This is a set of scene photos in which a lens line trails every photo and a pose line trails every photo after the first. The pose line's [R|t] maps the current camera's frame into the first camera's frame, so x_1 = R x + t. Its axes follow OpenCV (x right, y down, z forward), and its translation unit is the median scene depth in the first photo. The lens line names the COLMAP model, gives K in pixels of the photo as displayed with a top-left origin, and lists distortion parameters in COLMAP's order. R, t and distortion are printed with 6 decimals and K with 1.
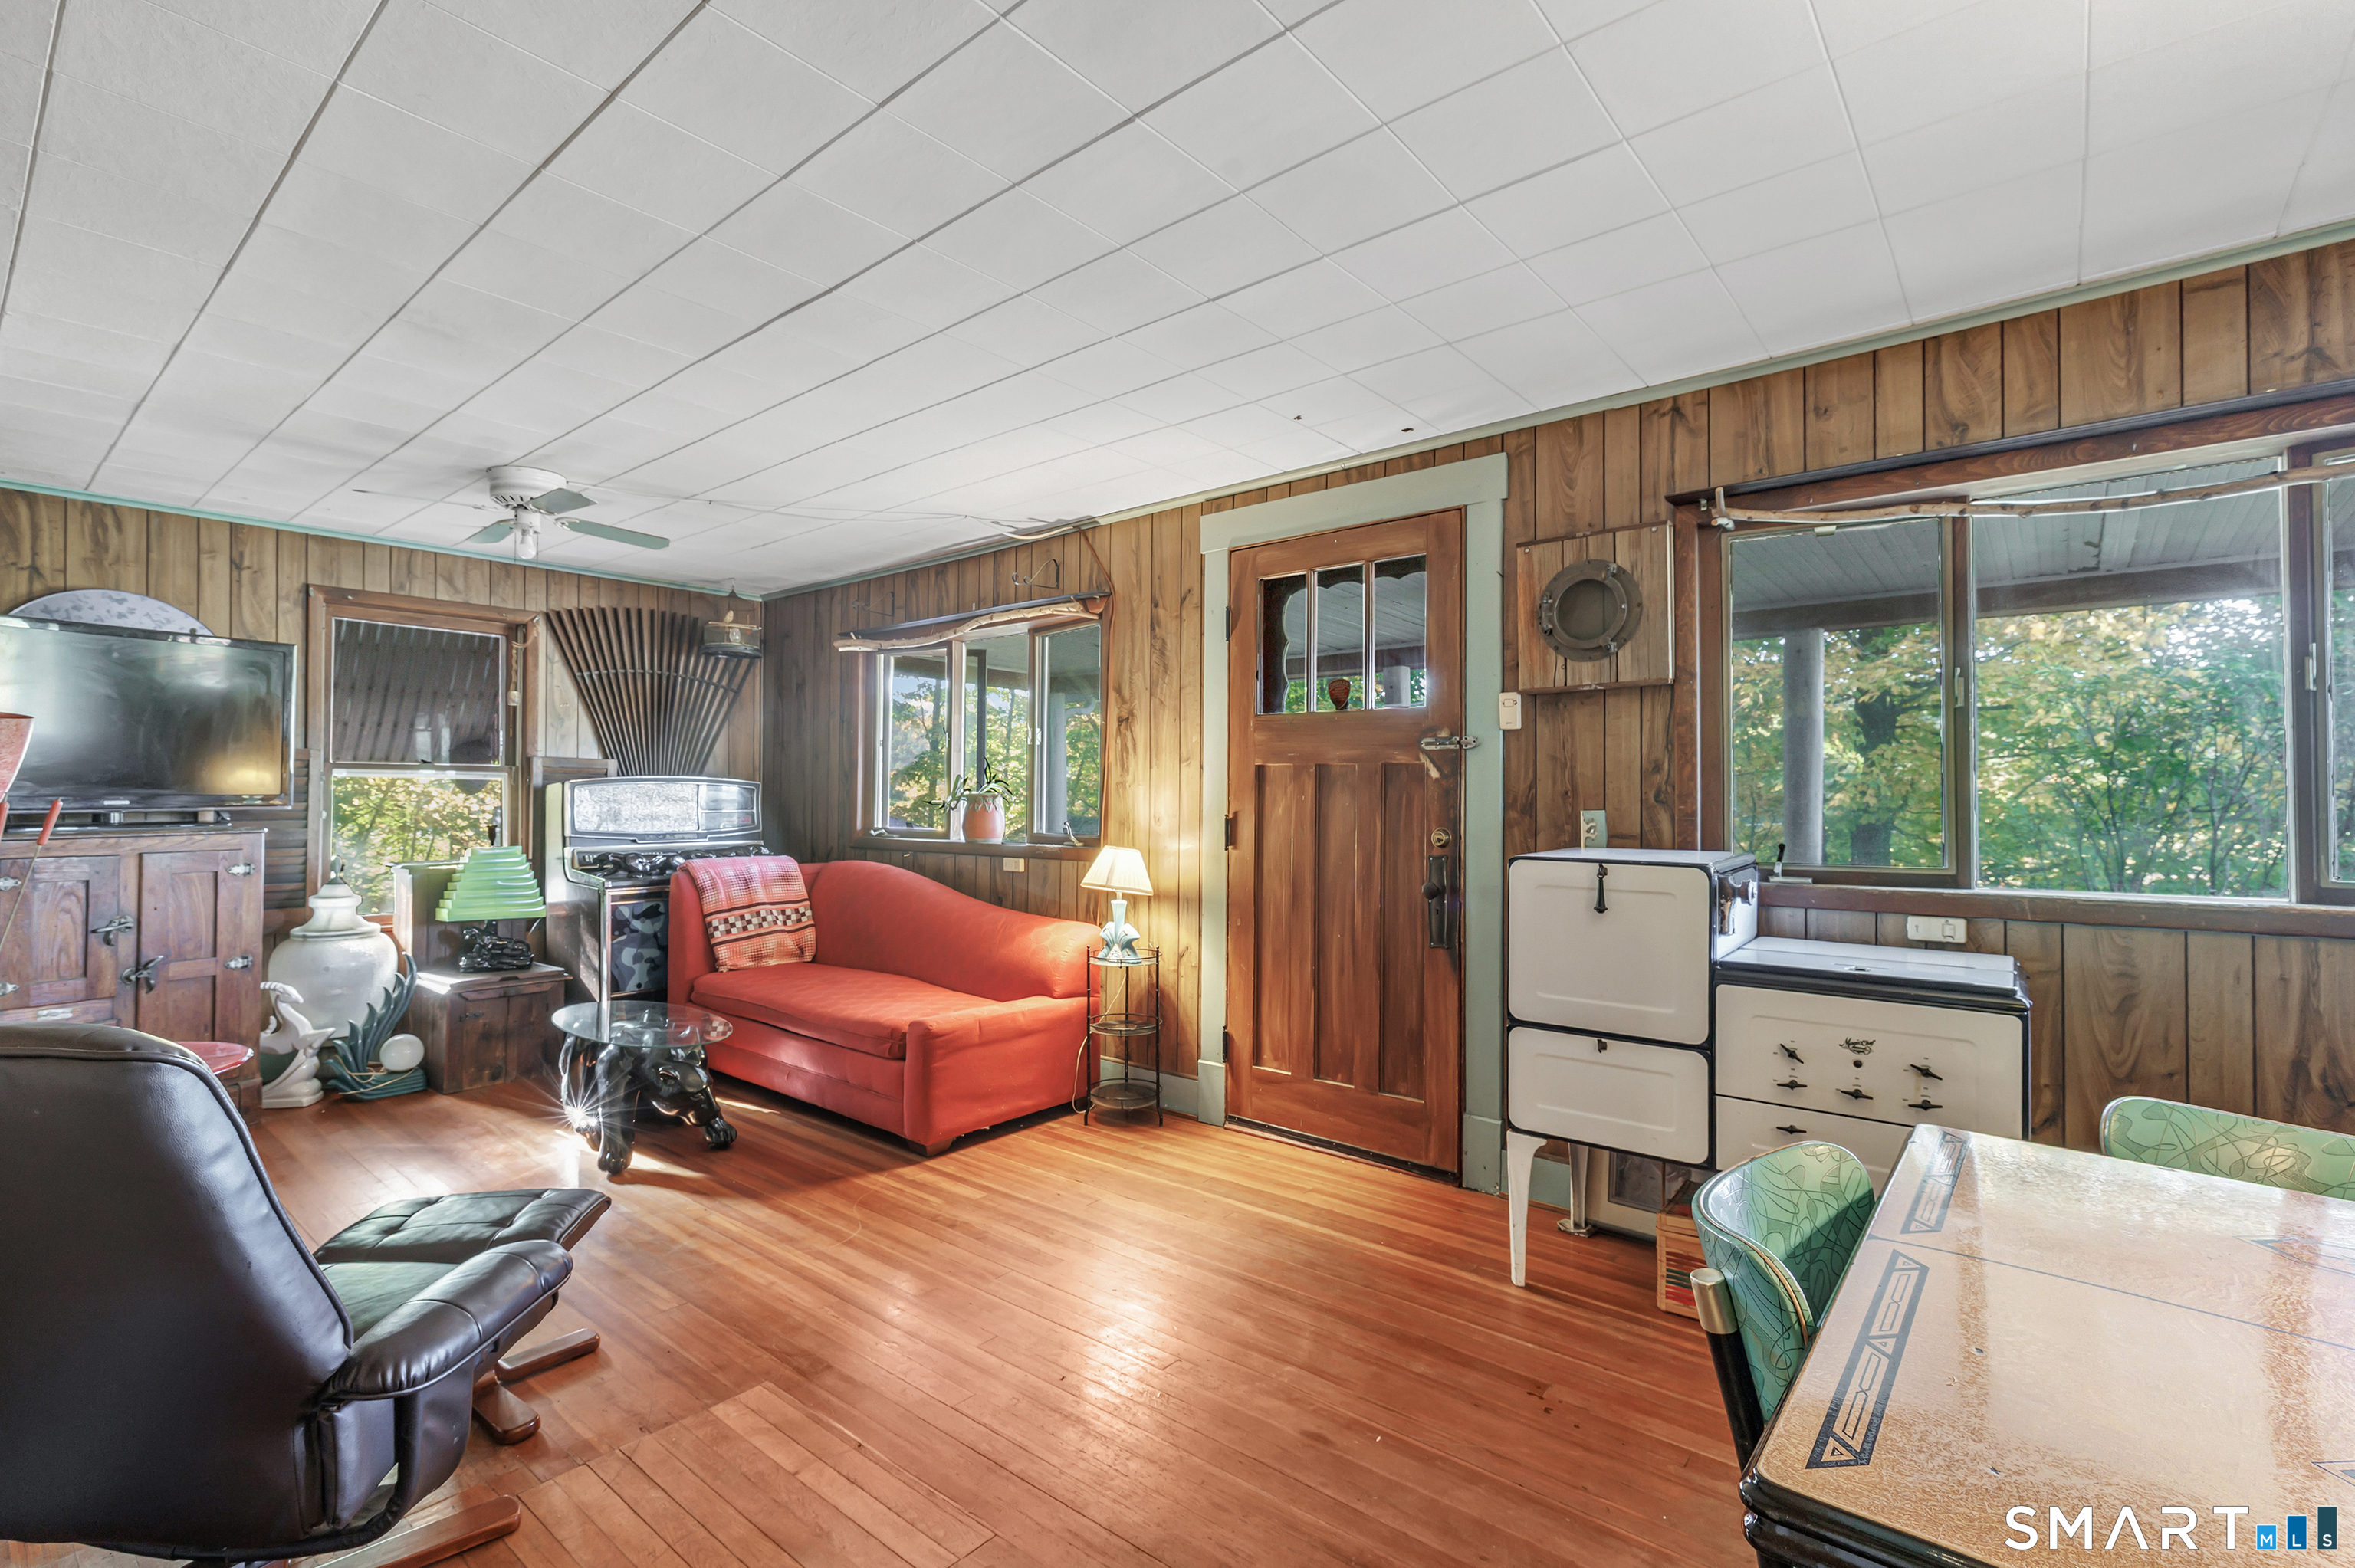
lens RADIAL K [[1066.4, 0, 1146.7], [0, 1066.4, 783.2], [0, 0, 1]] dist [0.001380, -0.000094]
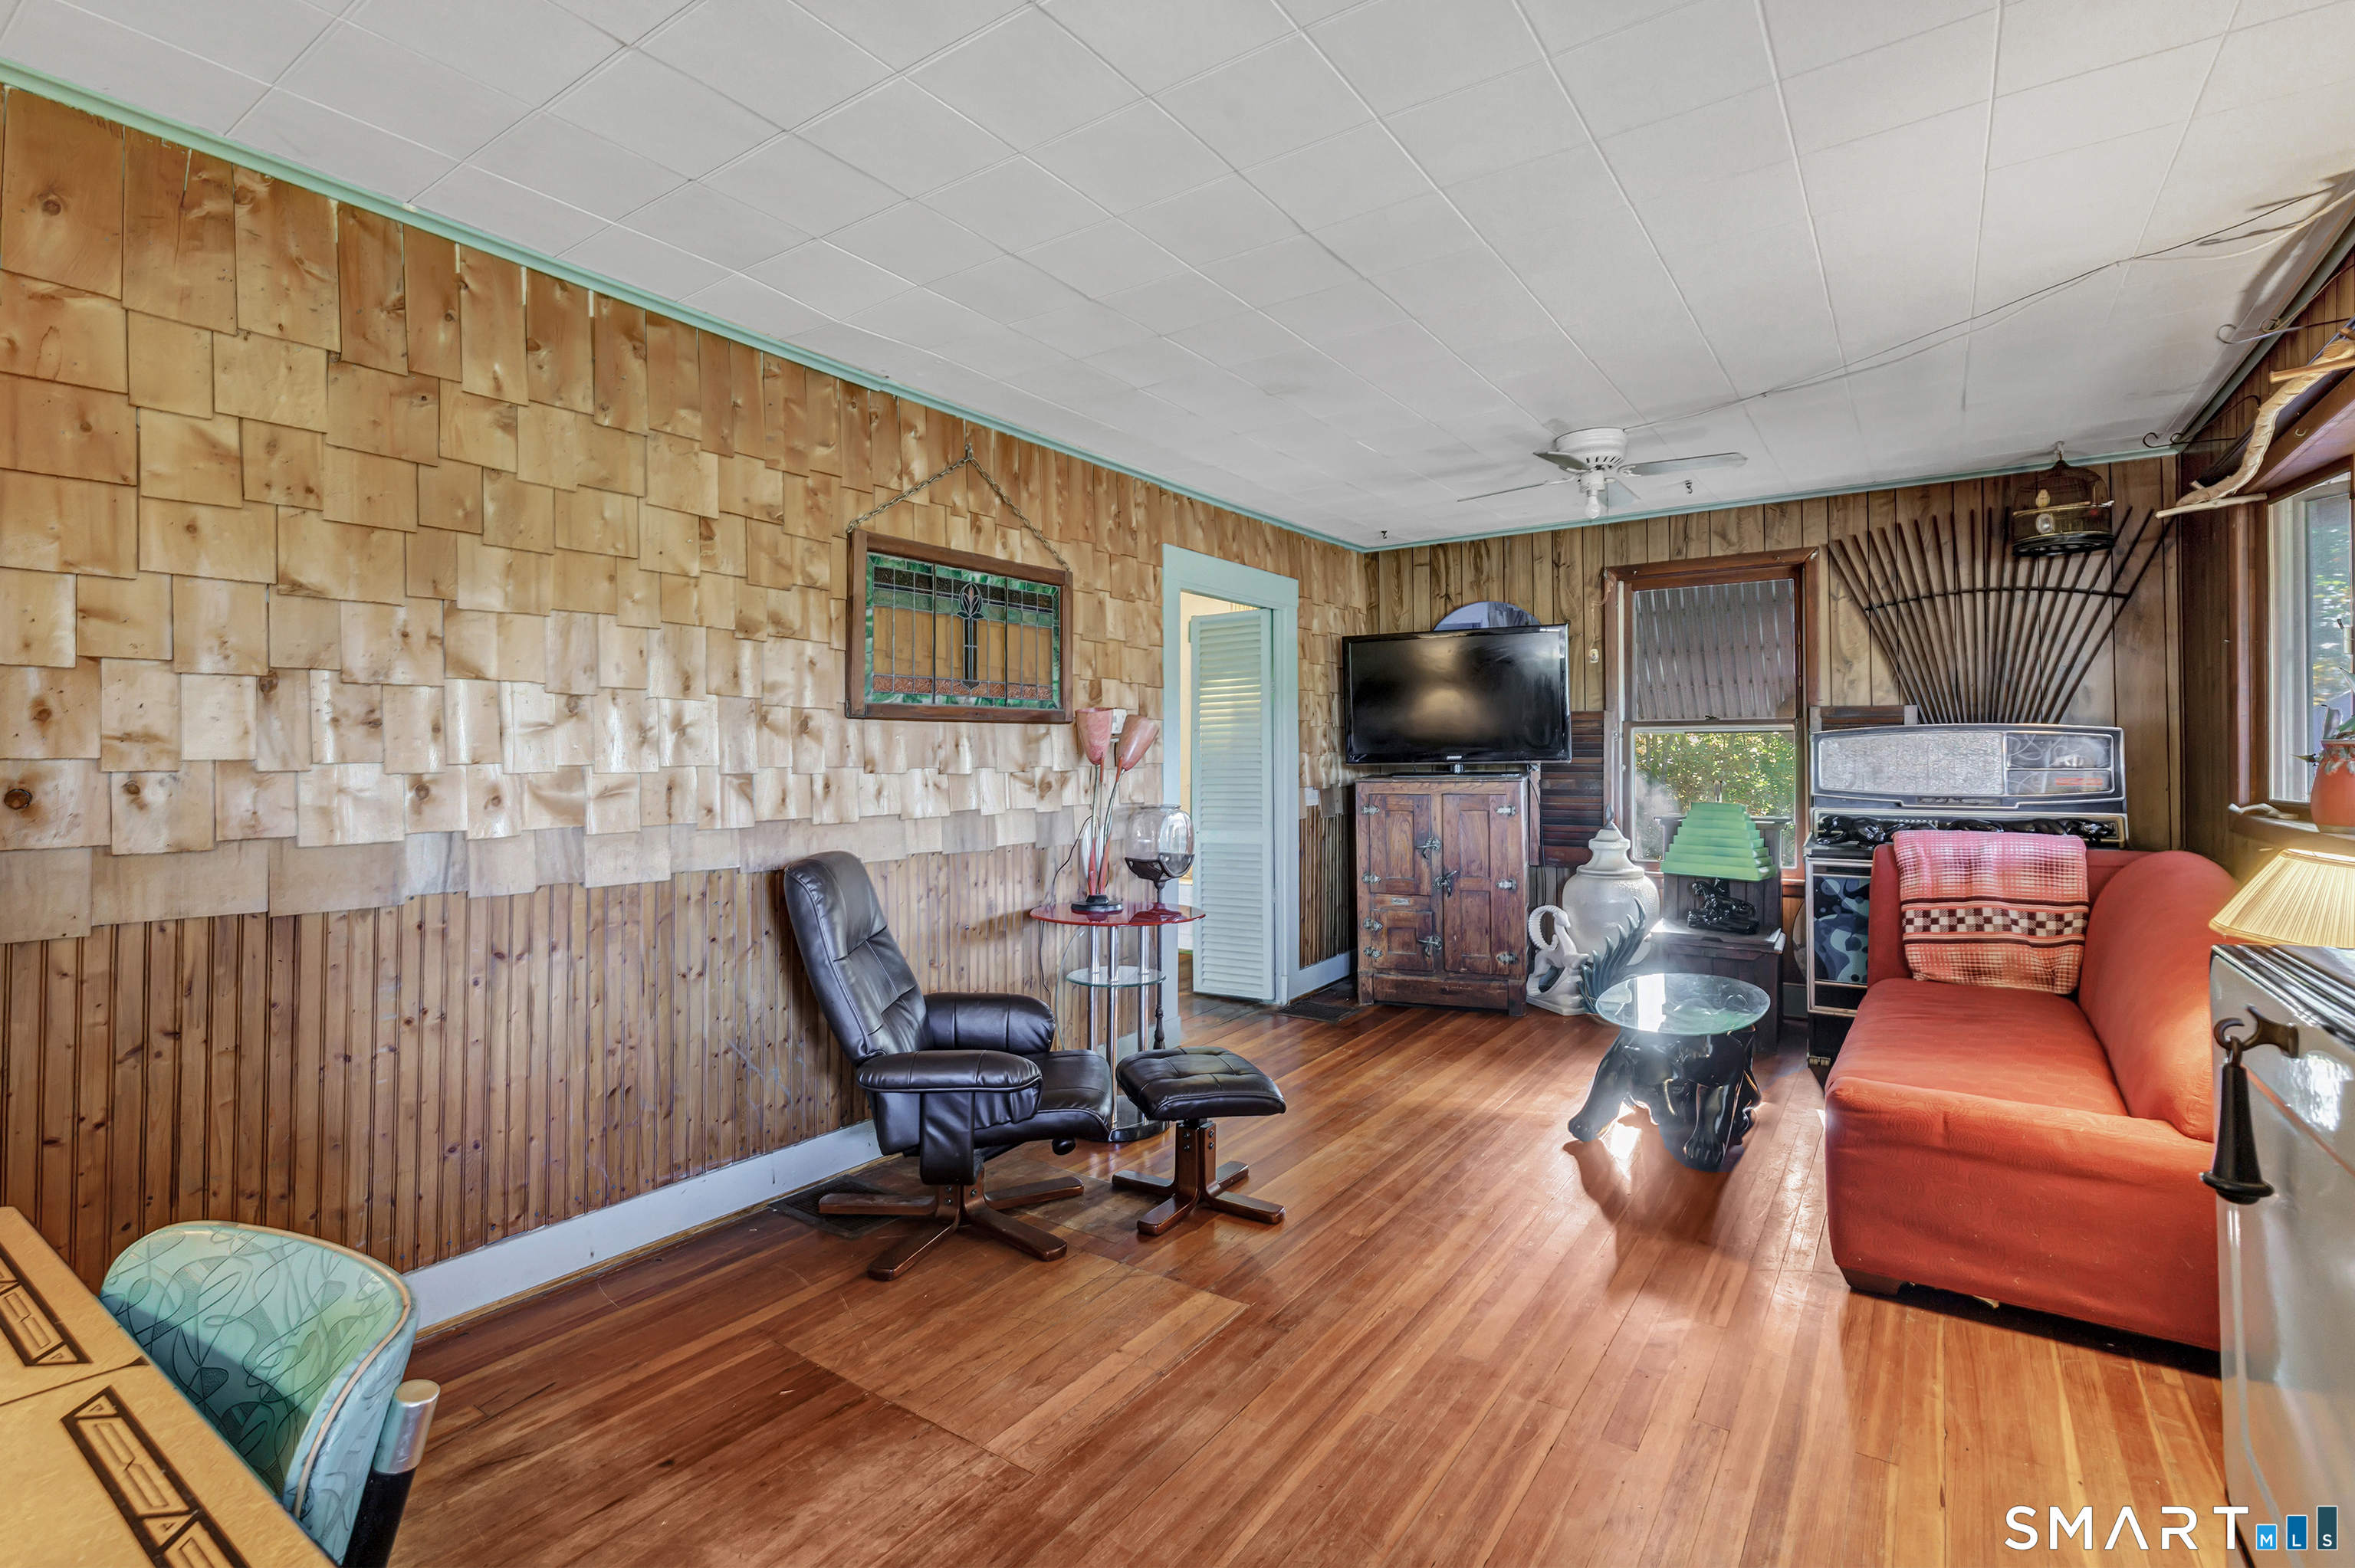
lens RADIAL K [[1116.0, 0, 1132.3], [0, 1116.0, 727.0], [0, 0, 1]] dist [-0.003145, 0.000191]
pose [[0.075587, -0.025675, -0.996809, 0.406535], [0.019382, 0.999517, -0.024275, 0.005231], [0.996951, -0.017486, 0.076048, 0.434142]]
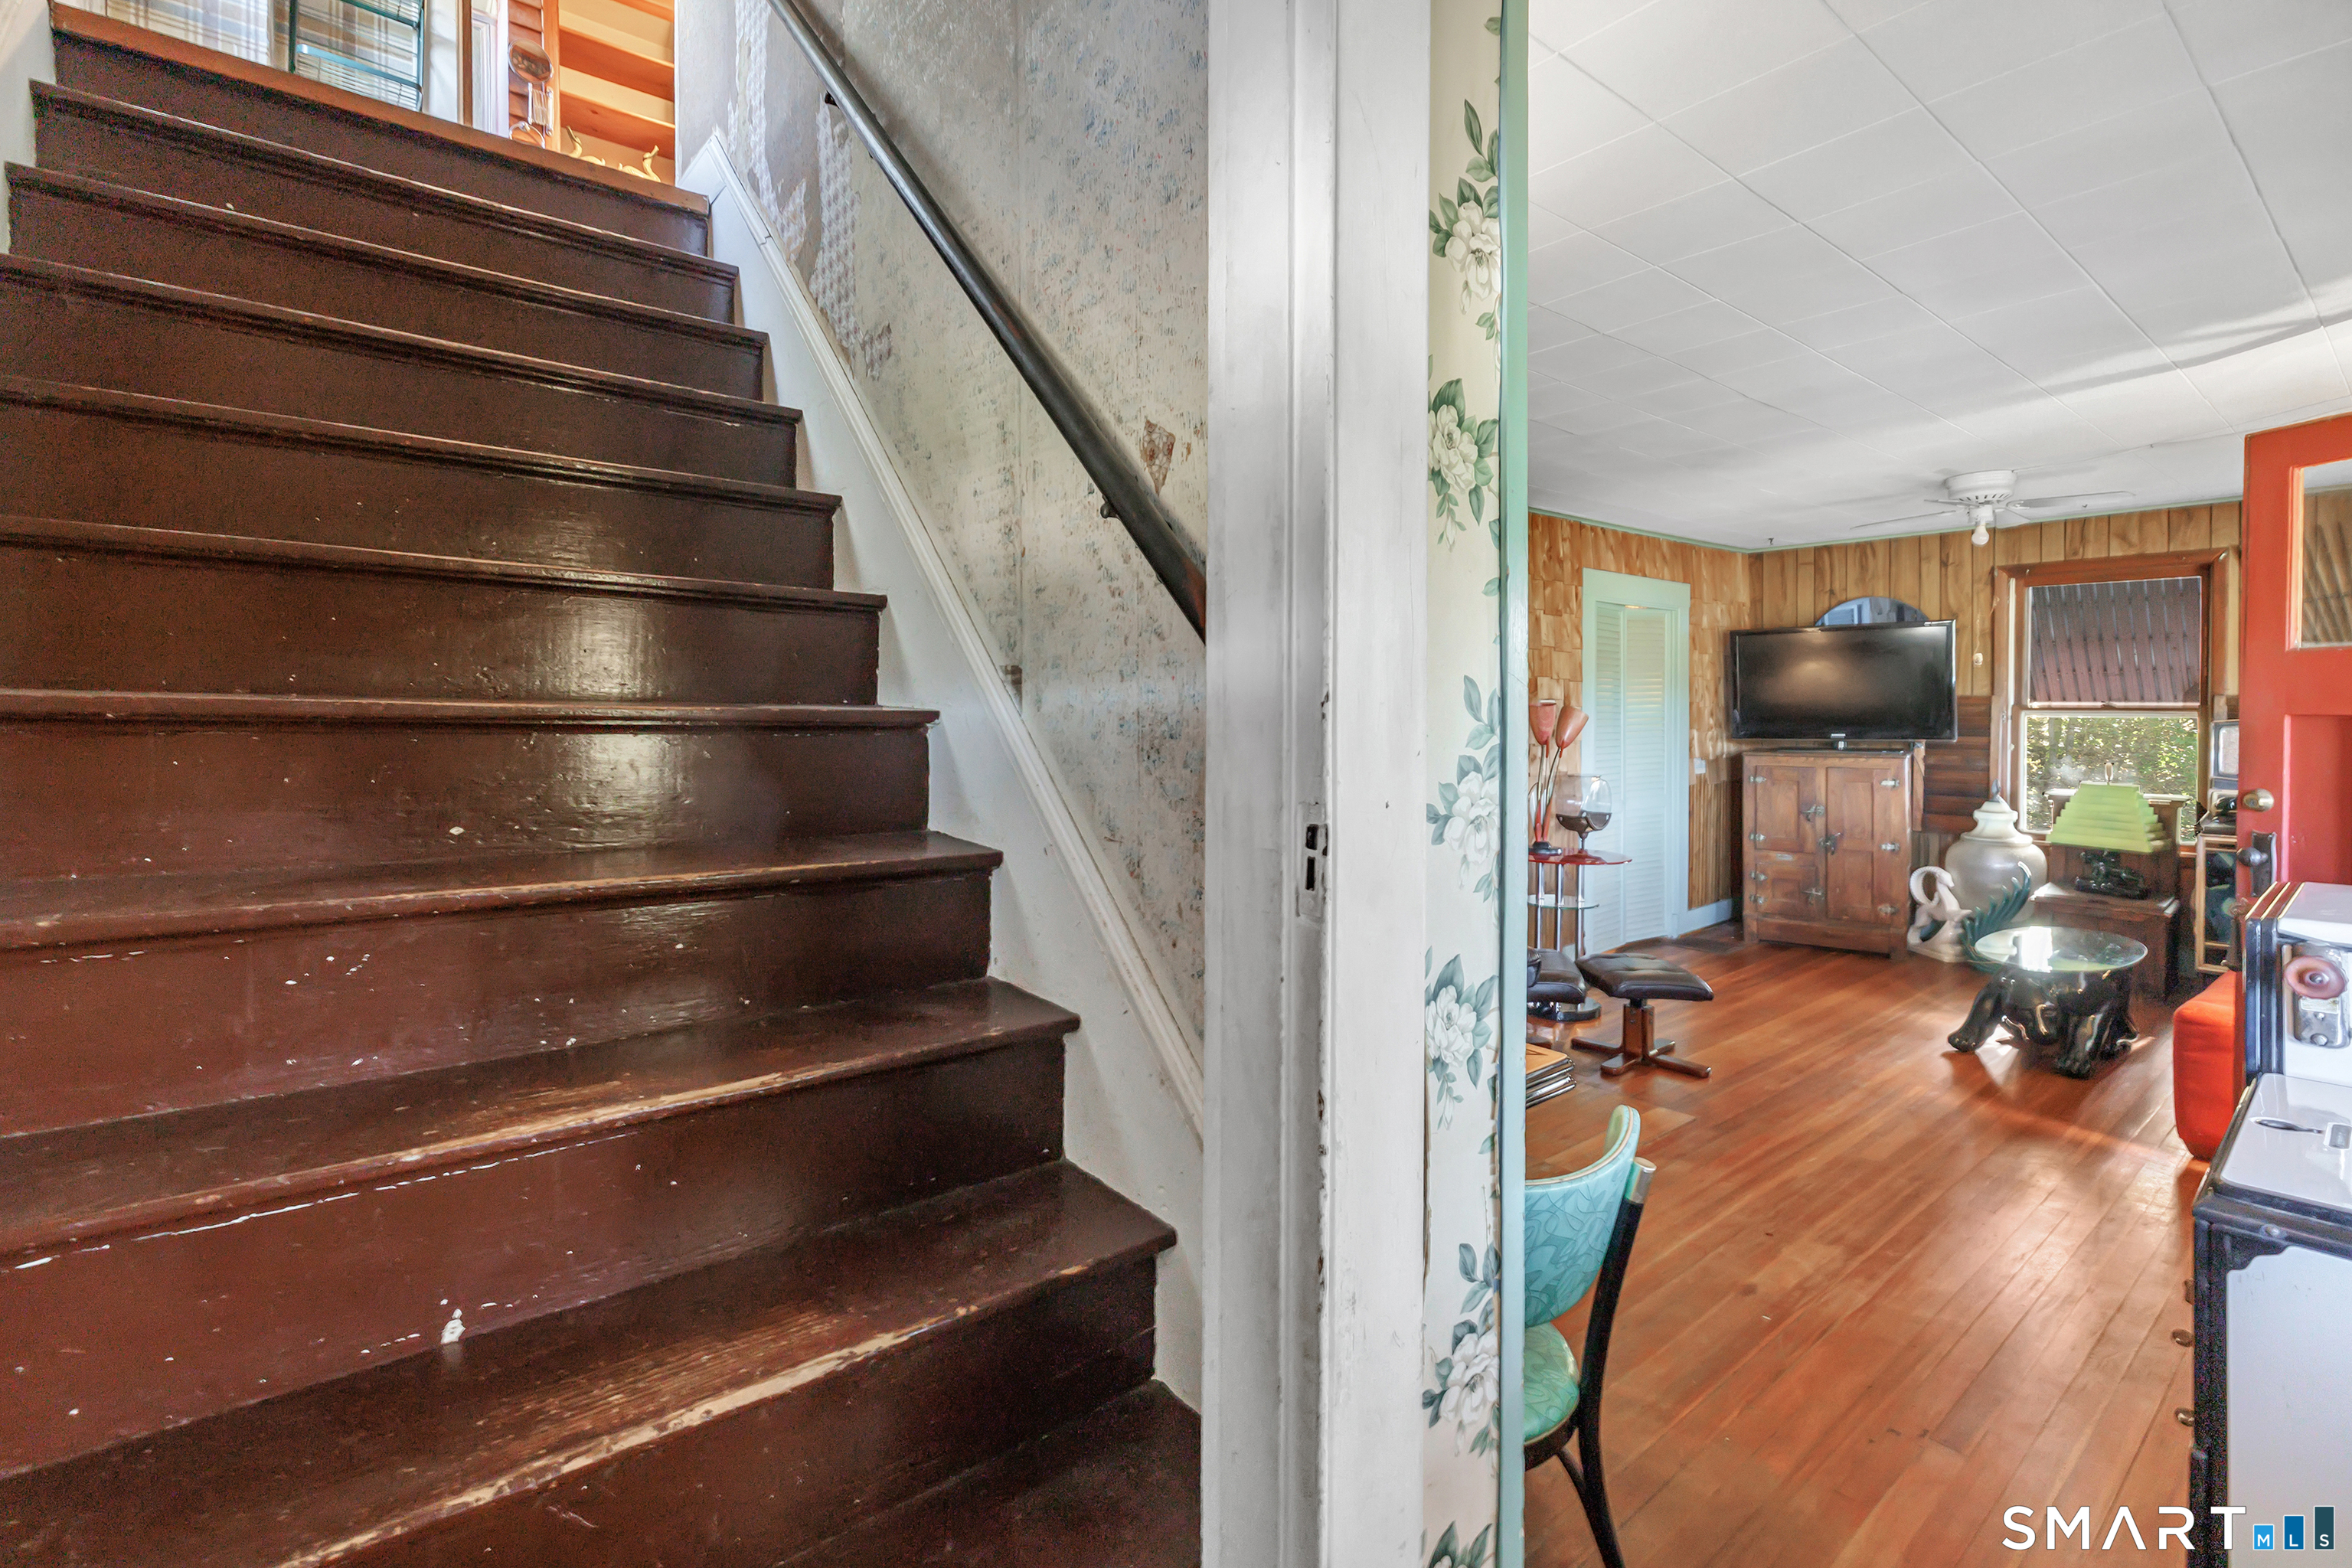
lens RADIAL K [[1065.2, 0, 1145.7], [0, 1065.2, 706.4], [0, 0, 1]] dist [0.001380, -0.000094]
pose [[-0.200438, 0.000493, -0.979706, 0.735014], [0.013184, 0.999911, -0.002194, -0.032515], [0.979618, -0.013356, -0.200427, 0.279339]]
